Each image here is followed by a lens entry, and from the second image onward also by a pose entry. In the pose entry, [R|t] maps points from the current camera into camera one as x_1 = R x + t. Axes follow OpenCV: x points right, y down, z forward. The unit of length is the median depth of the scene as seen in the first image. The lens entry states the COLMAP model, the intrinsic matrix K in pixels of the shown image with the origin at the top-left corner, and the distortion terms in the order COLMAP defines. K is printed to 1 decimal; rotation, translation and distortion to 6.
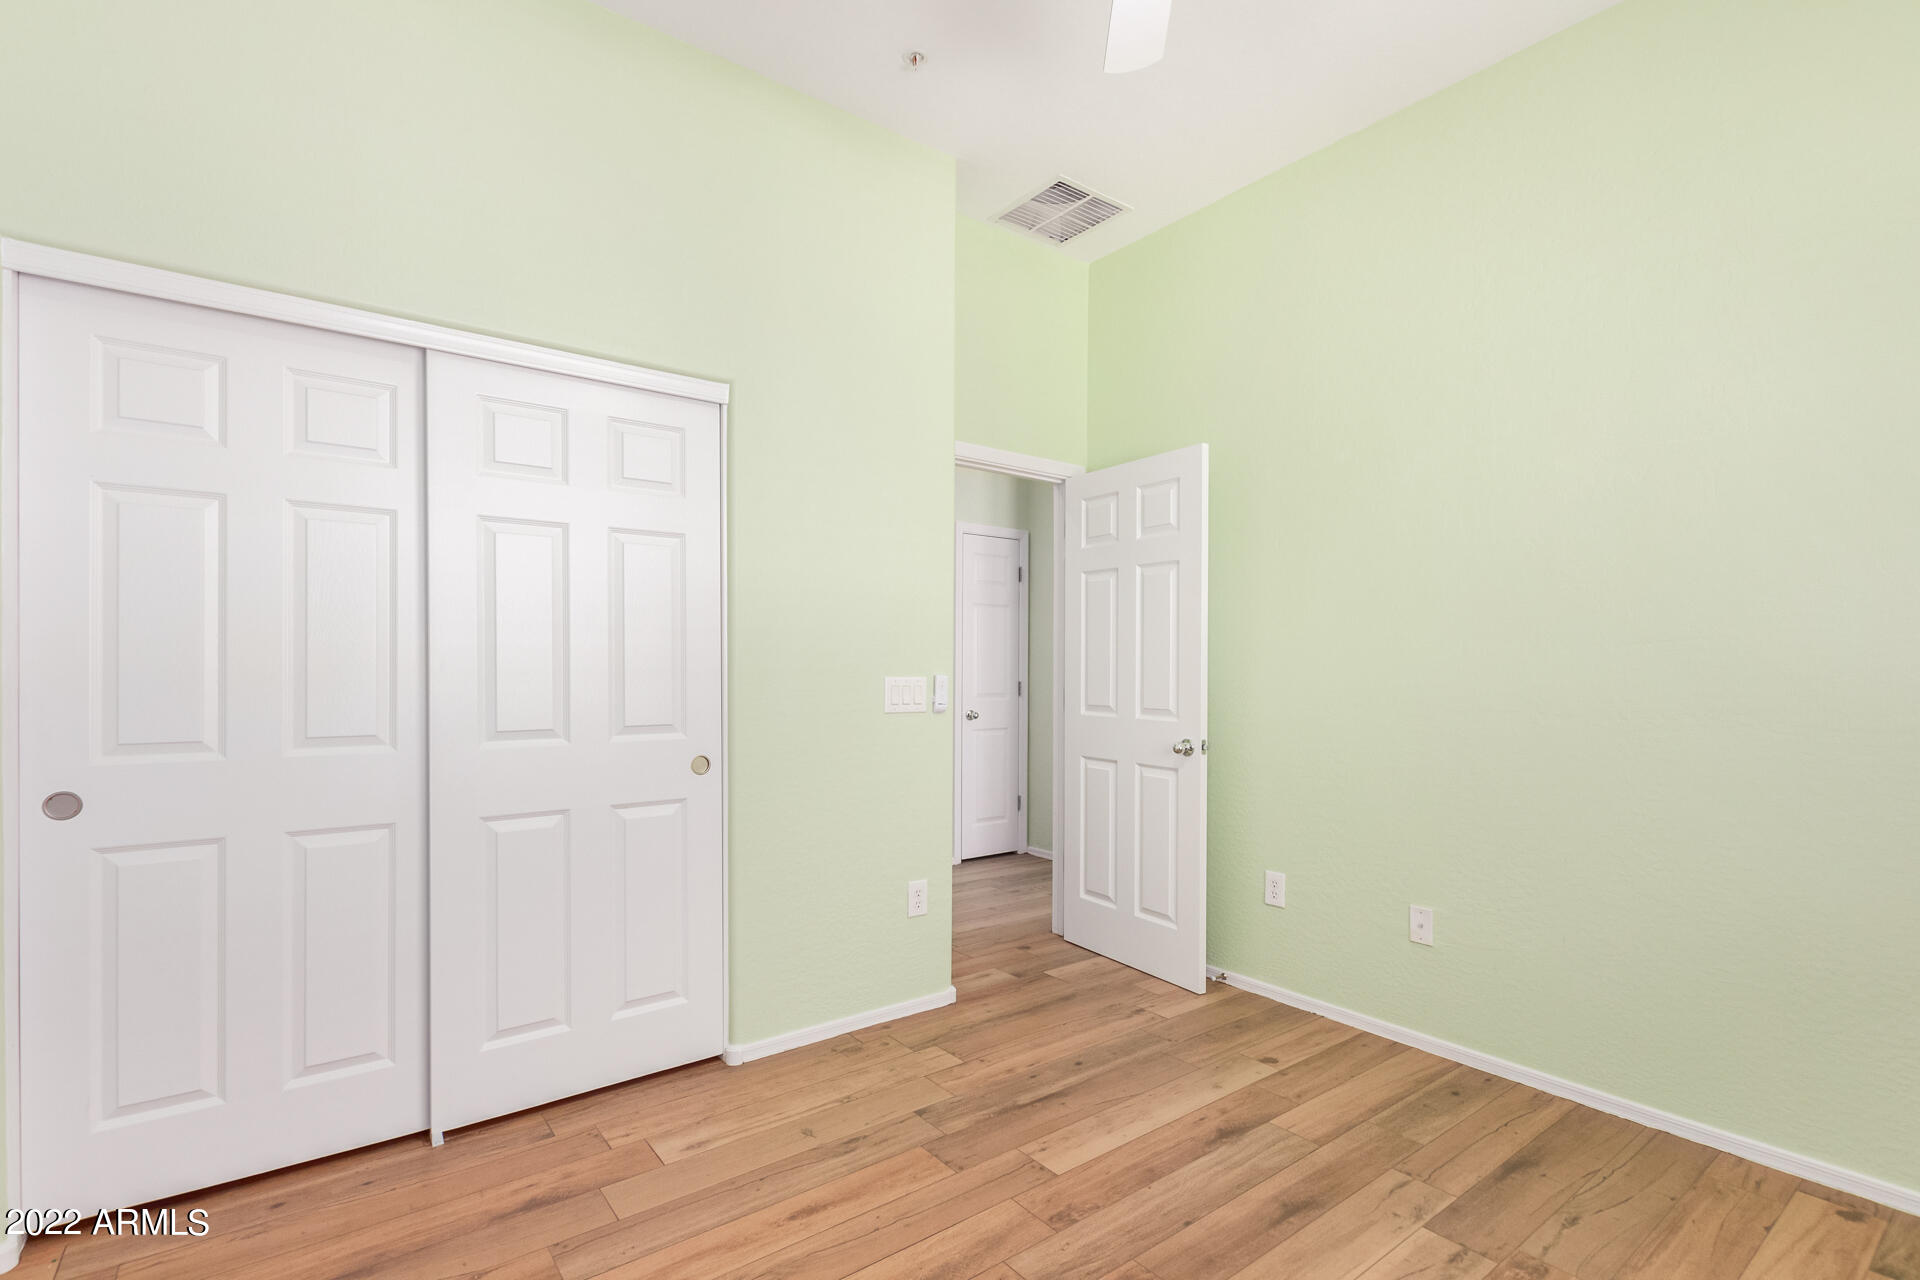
lens RADIAL K [[884.6, 0, 959.1], [0, 884.6, 658.3], [0, 0, 1]] dist [0.008078, -0.006547]
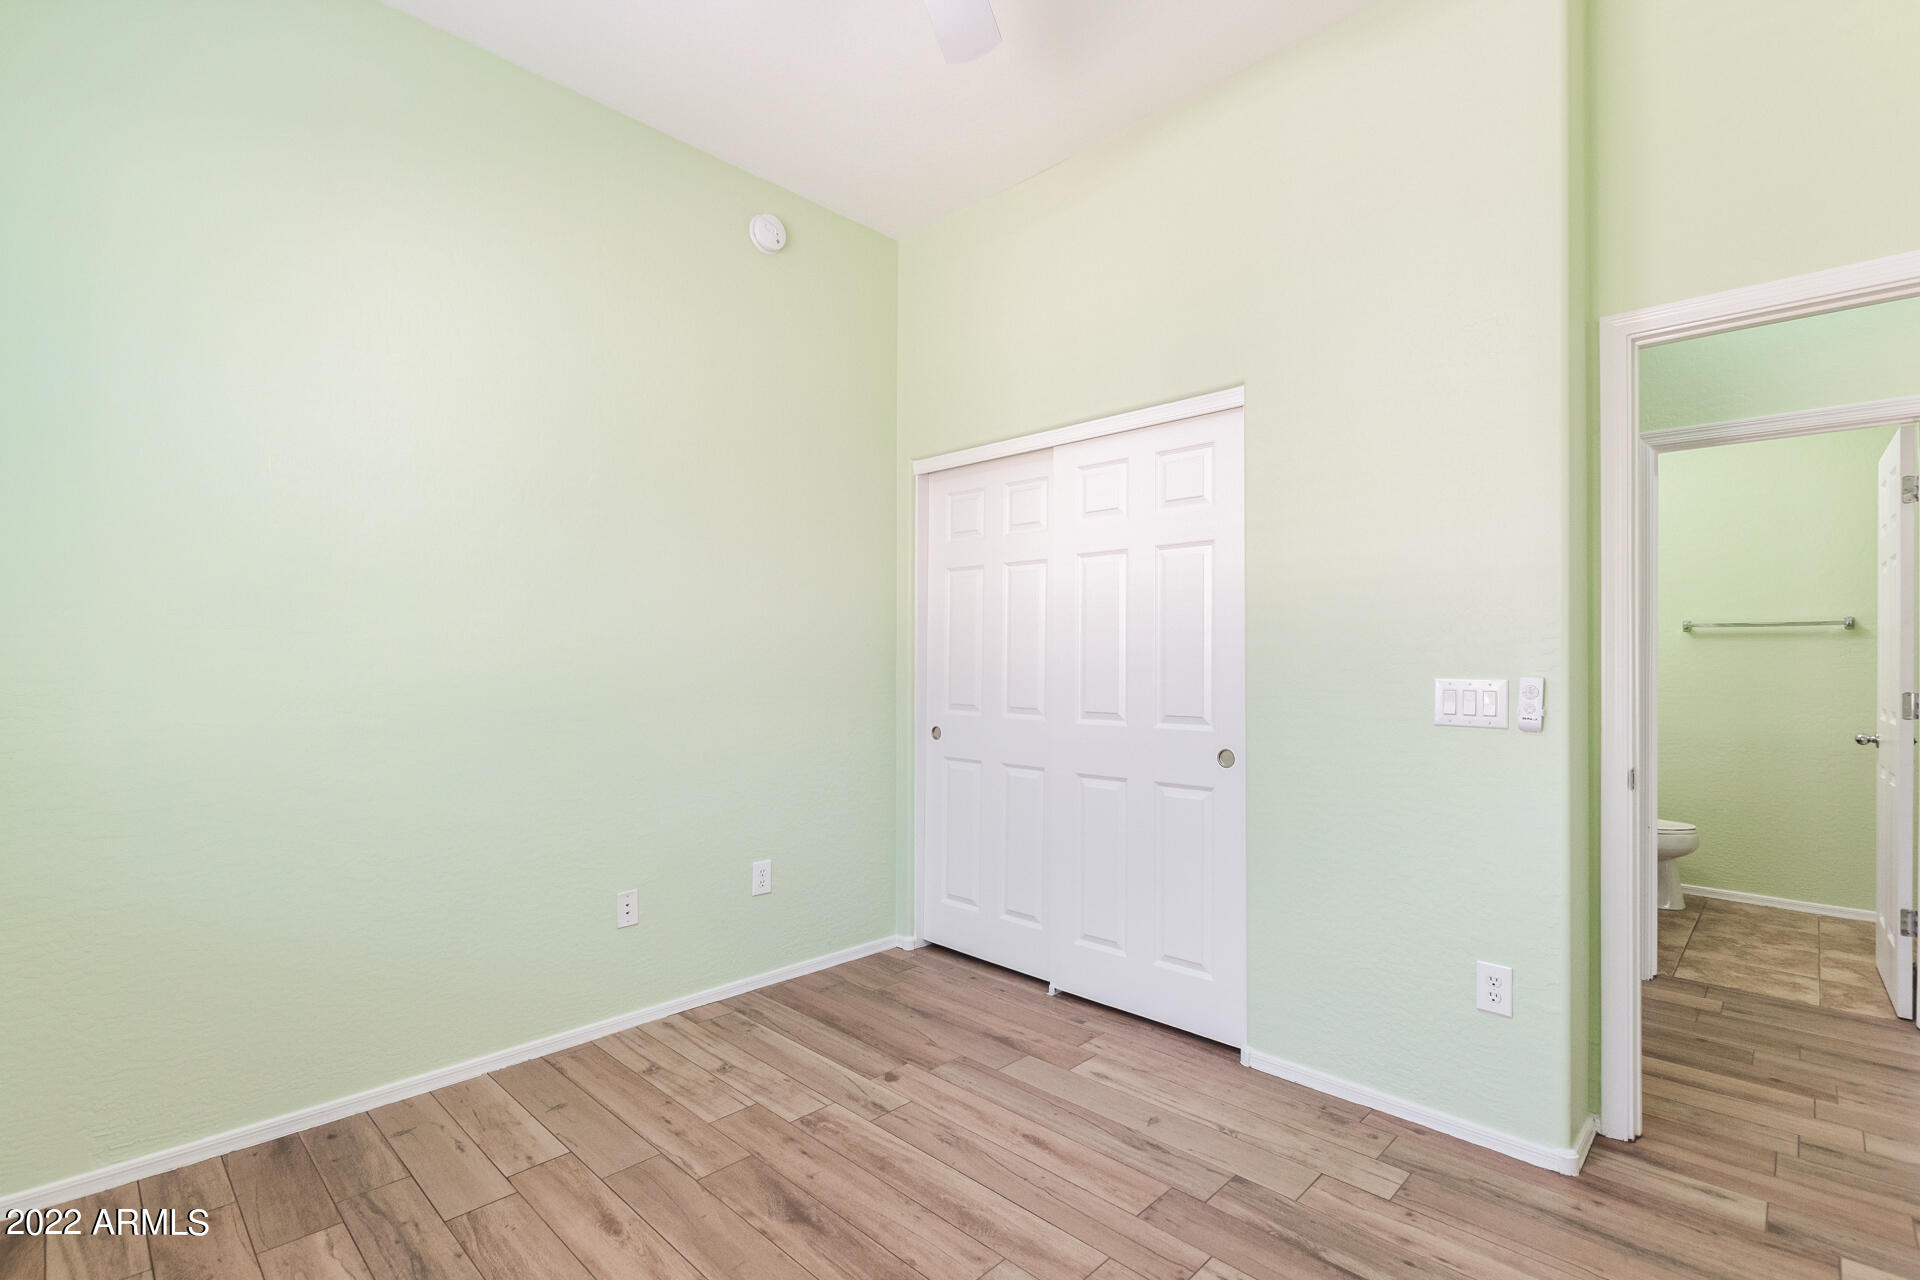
lens RADIAL K [[884.6, 0, 959.1], [0, 884.6, 658.3], [0, 0, 1]] dist [0.008078, -0.006547]
pose [[0.143815, -0.009838, -0.989556, 0.783847], [0.002331, 0.999951, -0.009603, 0.013460], [0.989602, -0.000926, 0.143831, 0.614479]]
